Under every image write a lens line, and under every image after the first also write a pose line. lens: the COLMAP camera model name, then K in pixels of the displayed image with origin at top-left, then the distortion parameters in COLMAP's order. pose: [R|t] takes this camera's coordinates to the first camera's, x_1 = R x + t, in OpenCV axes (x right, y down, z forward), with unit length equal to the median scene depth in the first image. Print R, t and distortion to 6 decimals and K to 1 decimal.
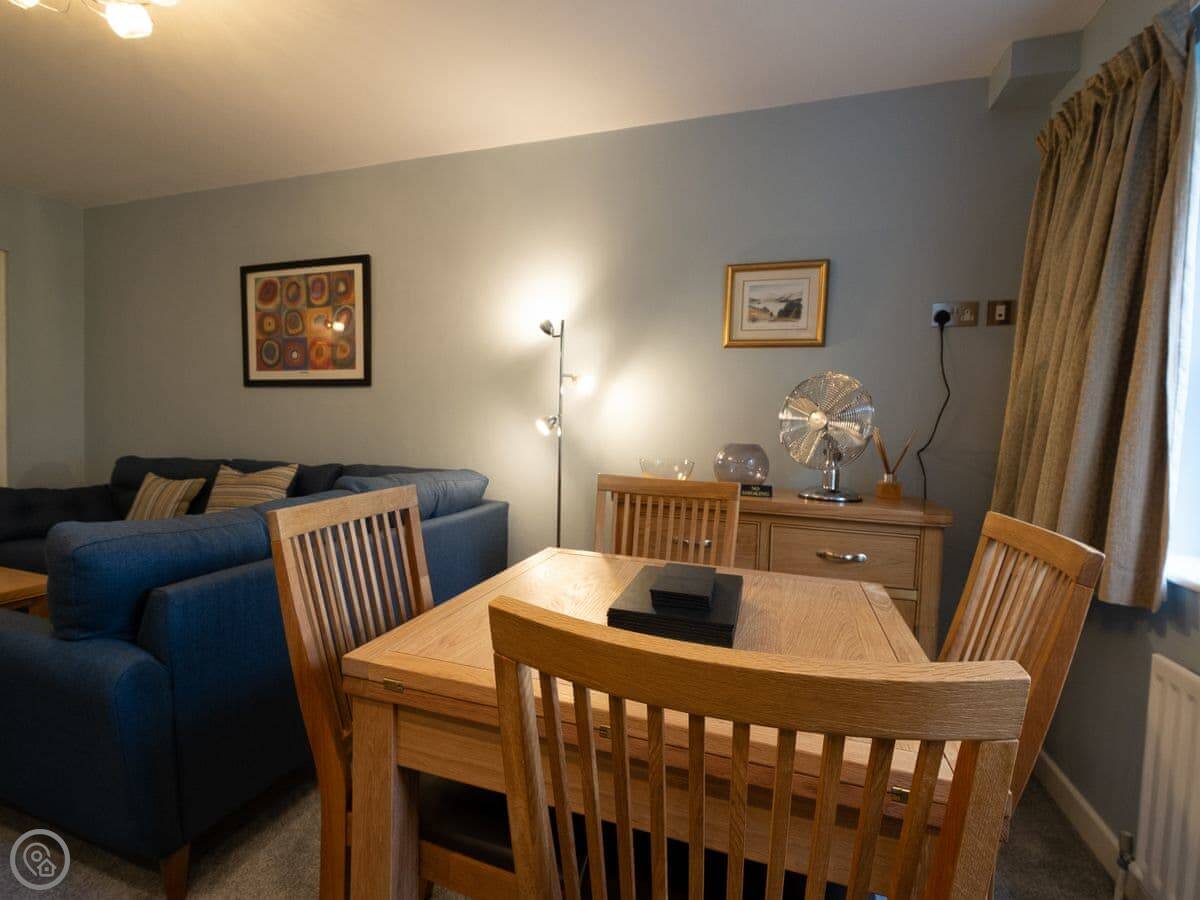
lens RADIAL K [[596.4, 0, 558.3], [0, 596.4, 446.8], [0, 0, 1]] dist [-0.002991, -0.000700]
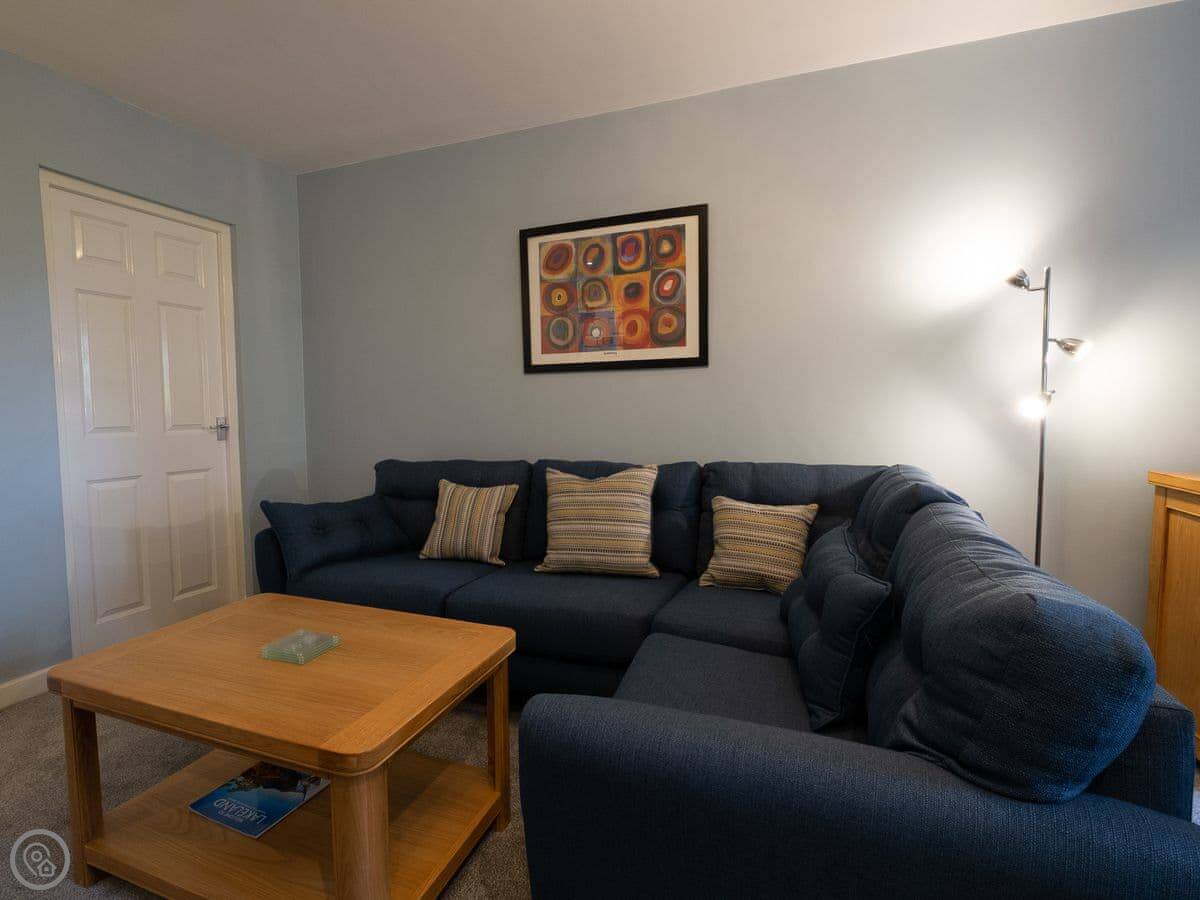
lens RADIAL K [[596.4, 0, 558.3], [0, 596.4, 446.8], [0, 0, 1]] dist [-0.002991, -0.000700]
pose [[0.998942, -0.033206, -0.031826, -0.484761], [0.033960, 0.999148, 0.023443, -0.016047], [0.031021, -0.024499, 0.999218, 0.163363]]
